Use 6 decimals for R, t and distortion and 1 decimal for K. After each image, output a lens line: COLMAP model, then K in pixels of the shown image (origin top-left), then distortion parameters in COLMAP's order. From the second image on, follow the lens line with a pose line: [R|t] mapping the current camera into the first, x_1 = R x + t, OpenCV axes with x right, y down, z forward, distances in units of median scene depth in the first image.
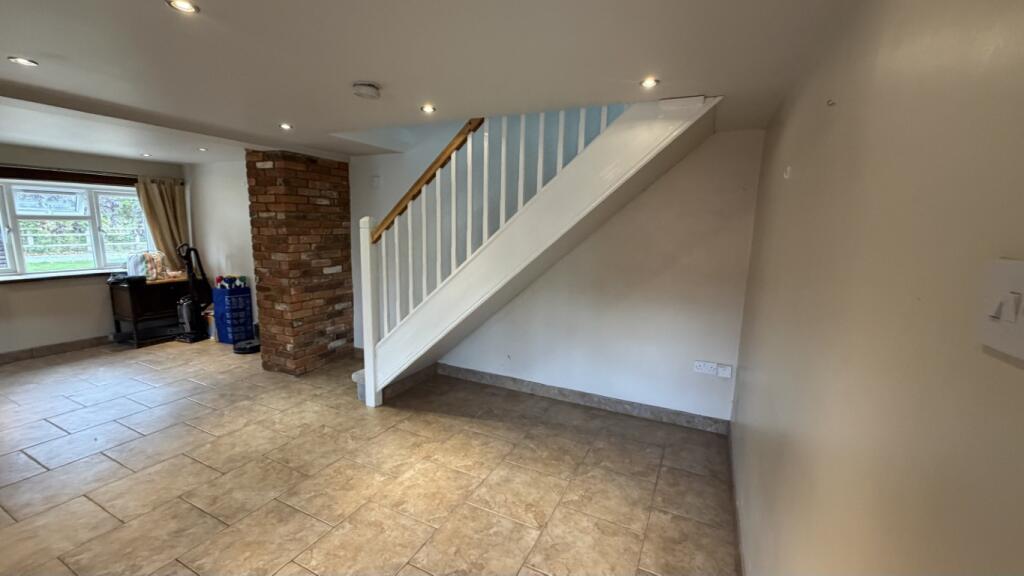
lens RADIAL K [[410.4, 0, 512.4], [0, 410.4, 290.0], [0, 0, 1]] dist [-0.001398, 0.000348]
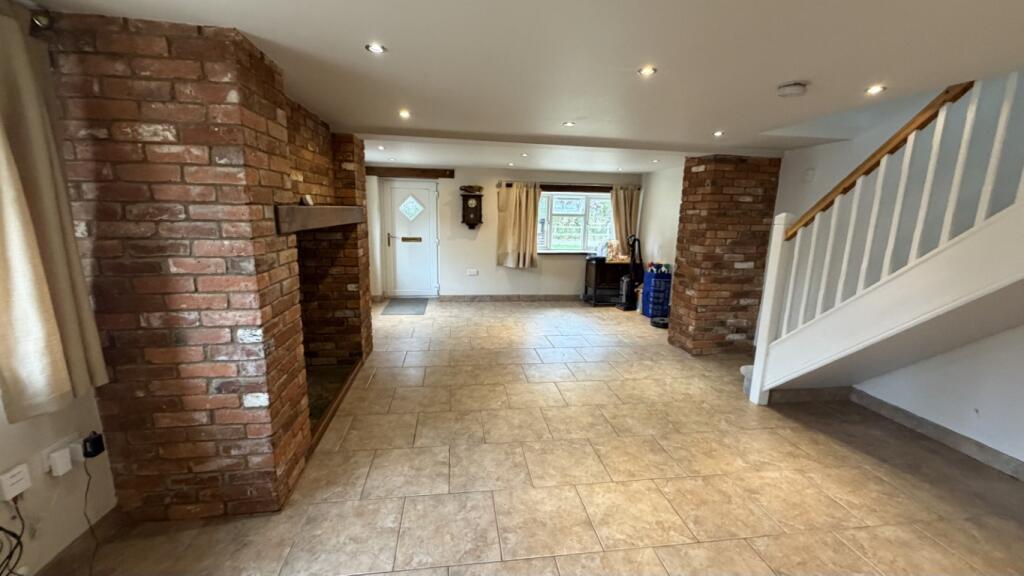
lens RADIAL K [[407.1, 0, 510.3], [0, 407.1, 288.6], [0, 0, 1]] dist [-0.000338, -0.000118]
pose [[0.564270, 0.143864, -0.812959, 0.076399], [-0.141326, 0.986997, 0.076569, 0.014851], [0.813404, 0.071687, 0.577264, -0.067511]]
